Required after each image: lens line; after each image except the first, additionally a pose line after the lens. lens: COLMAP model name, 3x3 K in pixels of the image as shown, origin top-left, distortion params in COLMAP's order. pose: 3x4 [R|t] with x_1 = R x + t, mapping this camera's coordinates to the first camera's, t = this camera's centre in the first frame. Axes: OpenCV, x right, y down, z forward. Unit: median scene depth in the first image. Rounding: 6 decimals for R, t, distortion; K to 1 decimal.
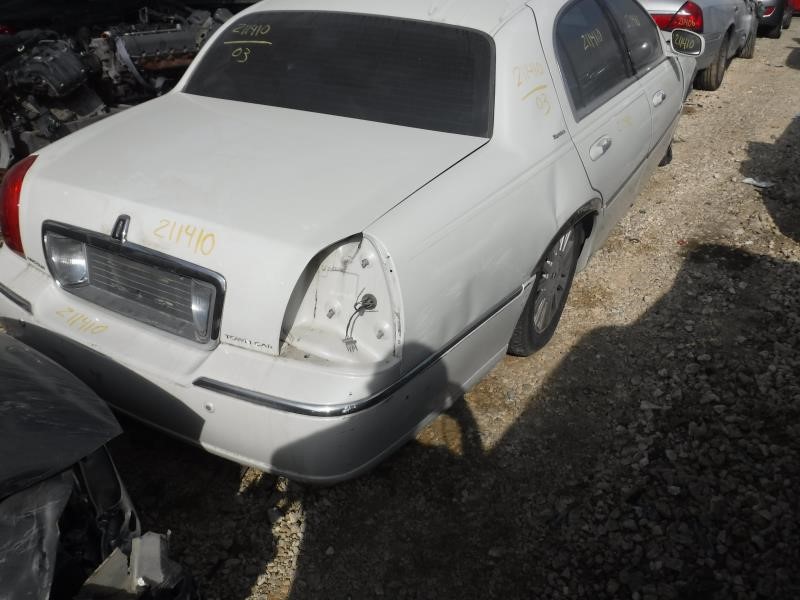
lens RADIAL K [[673.0, 0, 400.0], [0, 673.0, 300.0], [0, 0, 1]] dist [-0.066764, 0.008731]
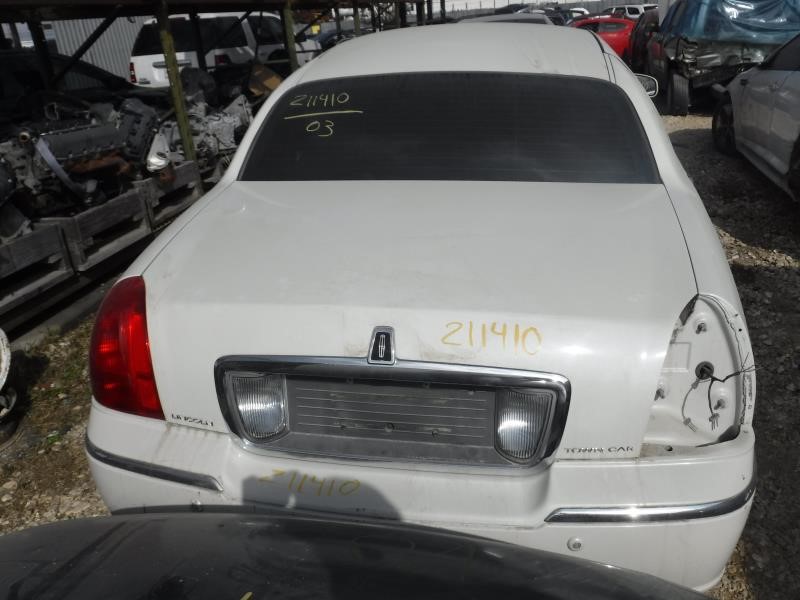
lens RADIAL K [[673.0, 0, 400.0], [0, 673.0, 300.0], [0, 0, 1]] dist [-0.066764, 0.008731]
pose [[0.940129, -0.173622, 0.293279, -0.401449], [0.205098, 0.975468, -0.079976, -0.060353], [-0.272199, 0.135339, 0.952676, 0.170268]]
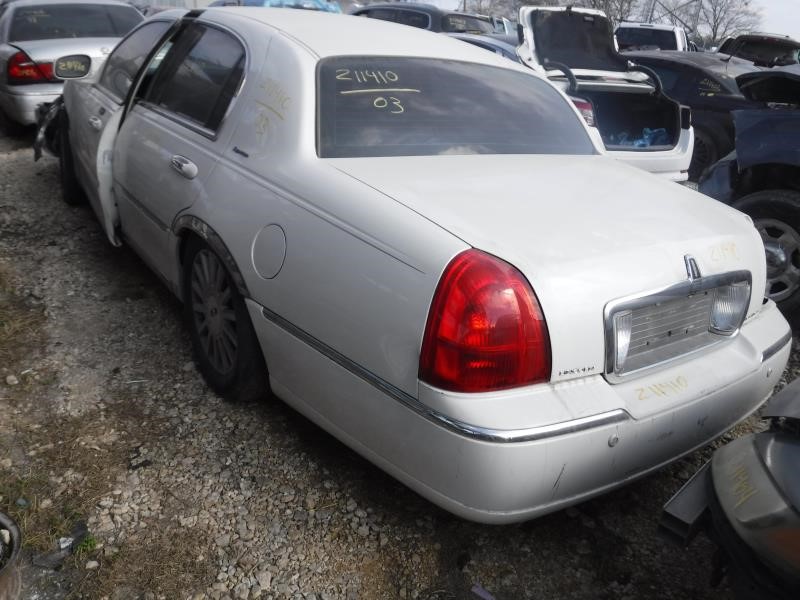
lens RADIAL K [[673.0, 0, 400.0], [0, 673.0, 300.0], [0, 0, 1]] dist [-0.066764, 0.008731]
pose [[0.436716, -0.278837, 0.855295, -0.946556], [0.361309, 0.925064, 0.117098, -0.217004], [-0.823854, 0.257887, 0.504737, 0.577024]]
